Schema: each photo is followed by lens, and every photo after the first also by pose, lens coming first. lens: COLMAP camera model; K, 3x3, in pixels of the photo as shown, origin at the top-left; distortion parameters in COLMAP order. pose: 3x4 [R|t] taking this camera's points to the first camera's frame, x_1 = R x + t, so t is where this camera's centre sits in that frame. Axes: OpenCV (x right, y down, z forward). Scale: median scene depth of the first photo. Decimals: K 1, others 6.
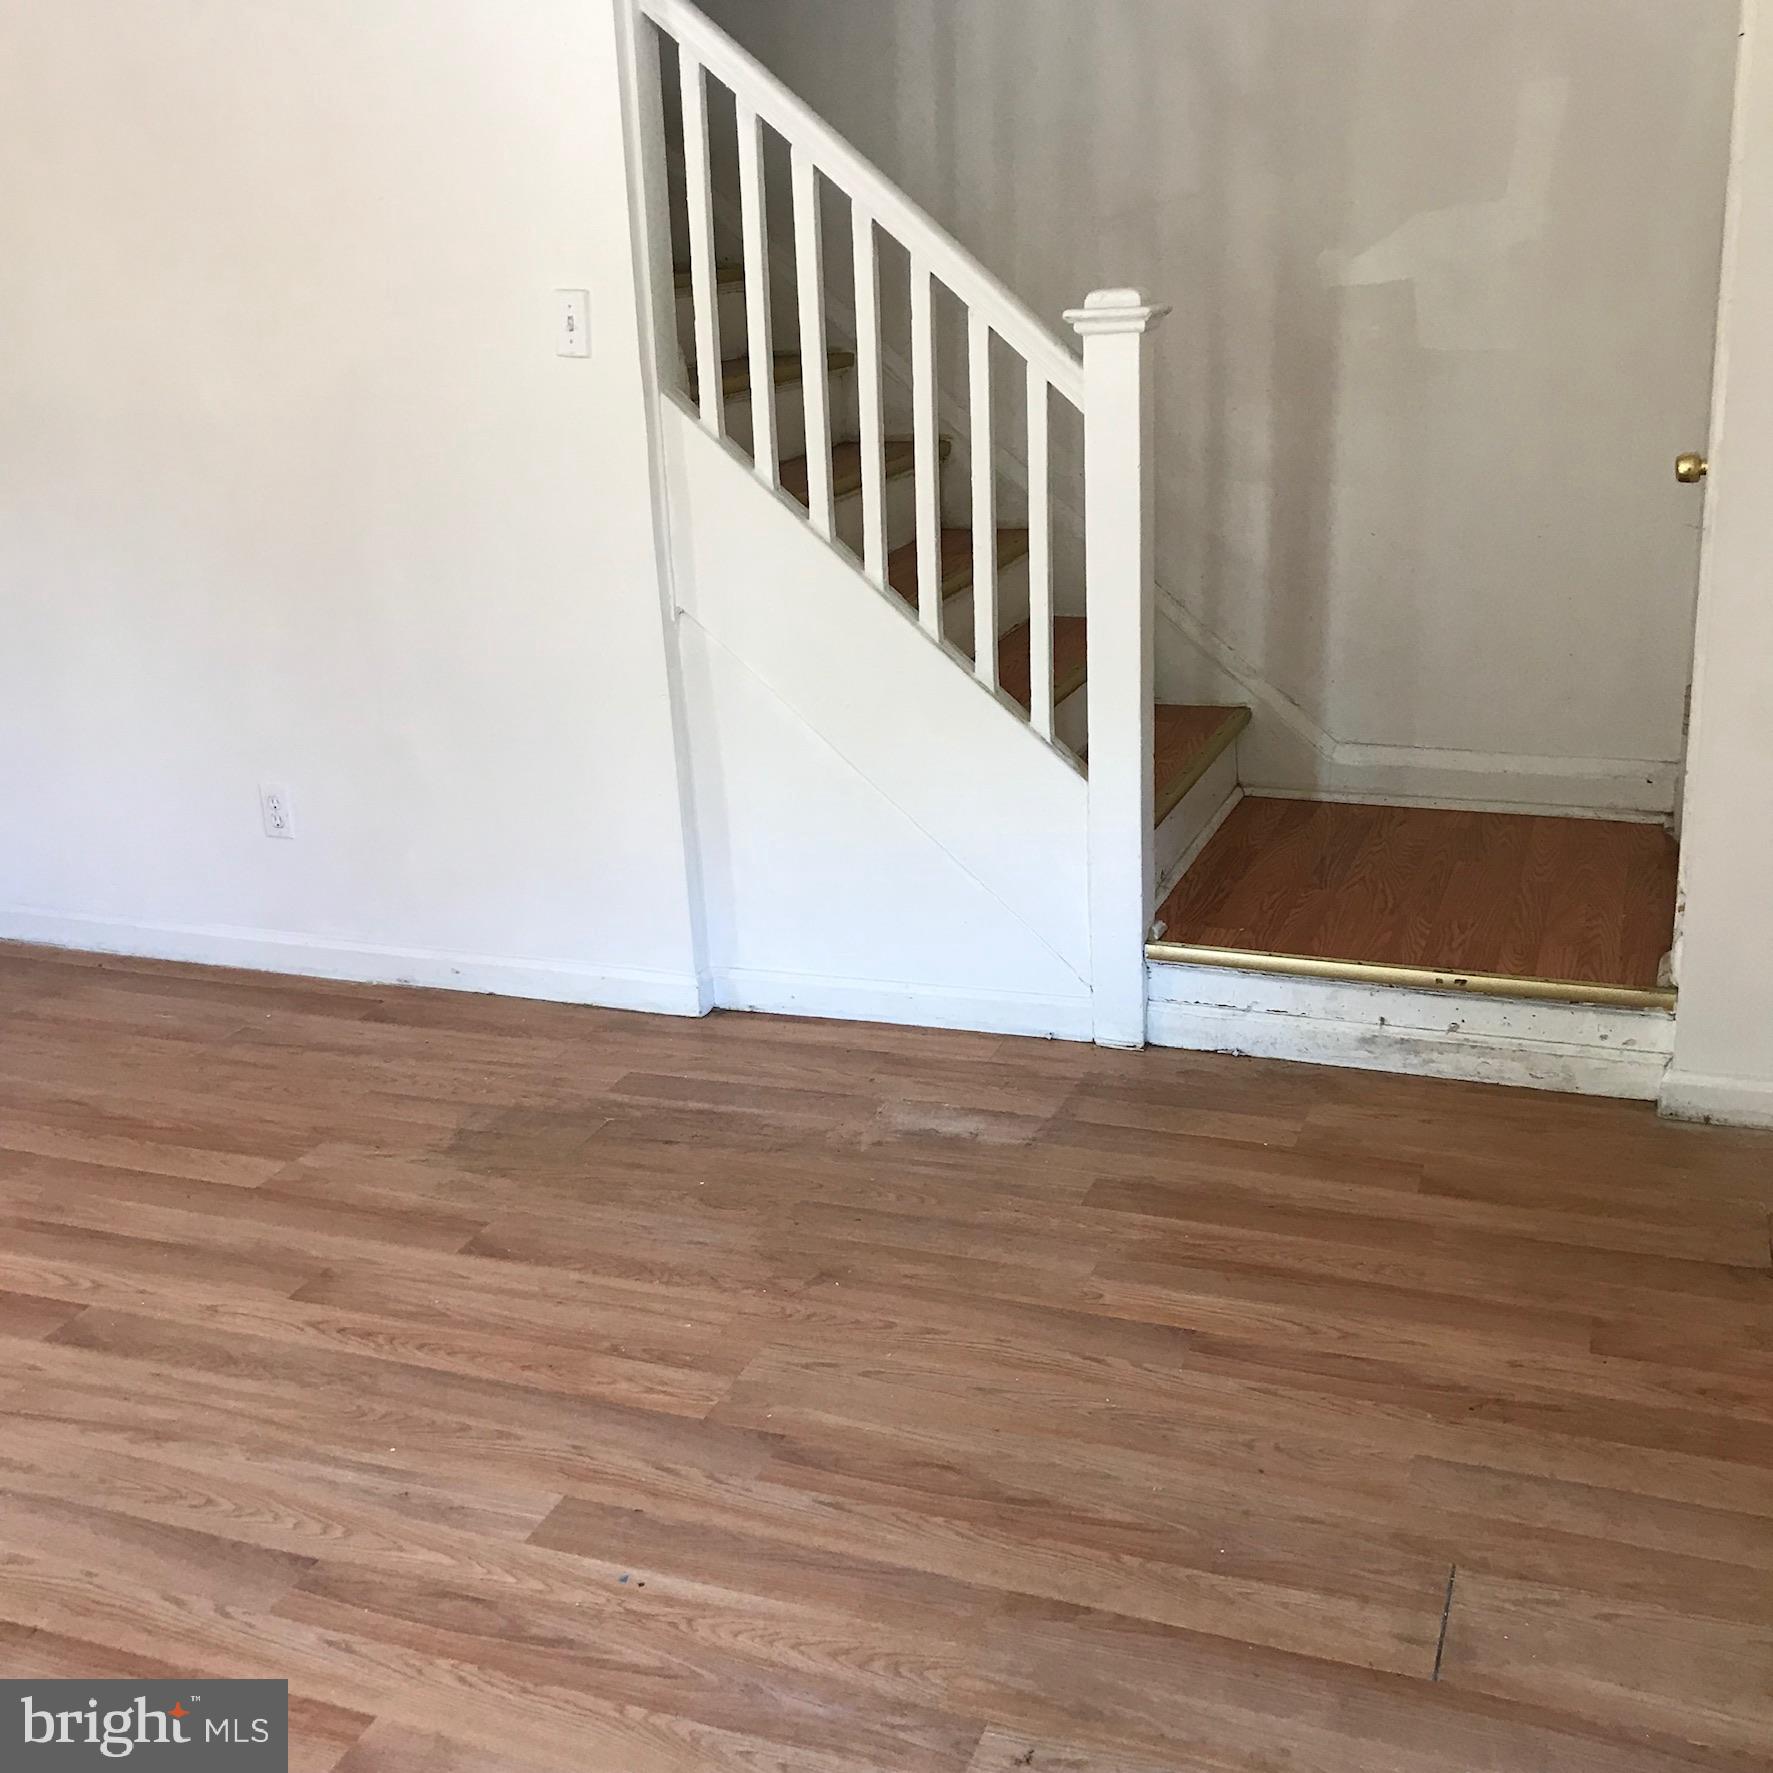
lens RADIAL K [[1942.6, 0, 887.6], [0, 1942.6, 884.4], [0, 0, 1]] dist [0.016483, 0.000000]
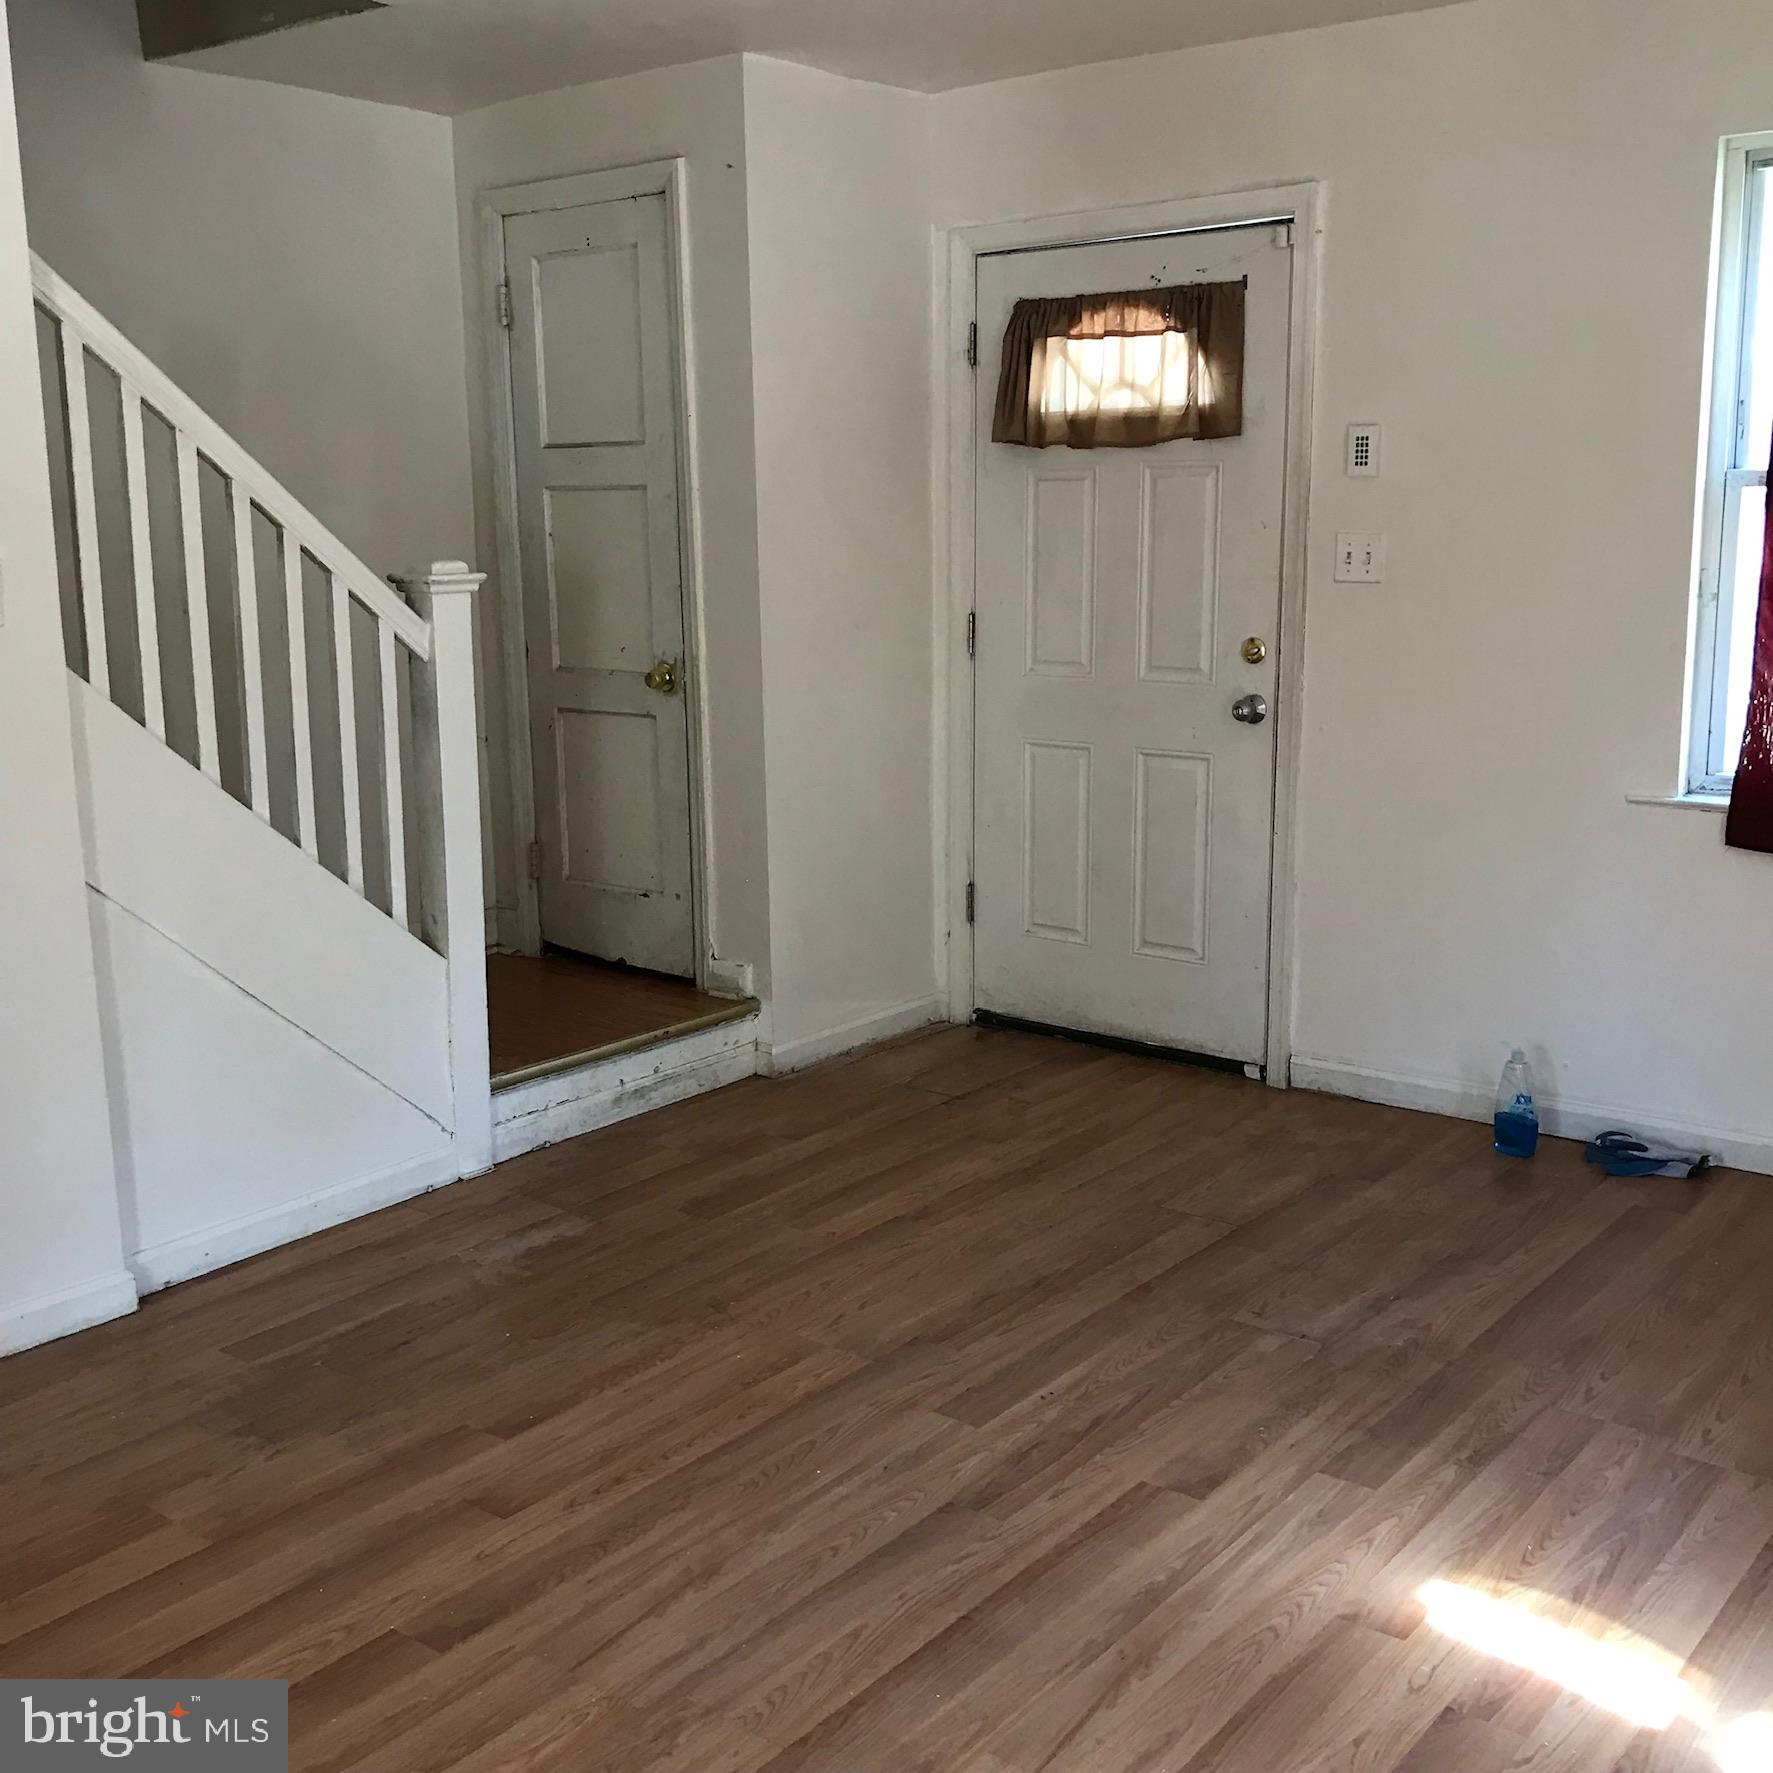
lens RADIAL K [[1942.6, 0, 887.7], [0, 1942.6, 883.9], [0, 0, 1]] dist [0.016483, 0.000000]
pose [[0.307610, -0.145362, 0.940344, -1.089771], [0.307842, 0.950315, 0.046200, -0.077134], [-0.900338, 0.275265, 0.337075, 0.386202]]
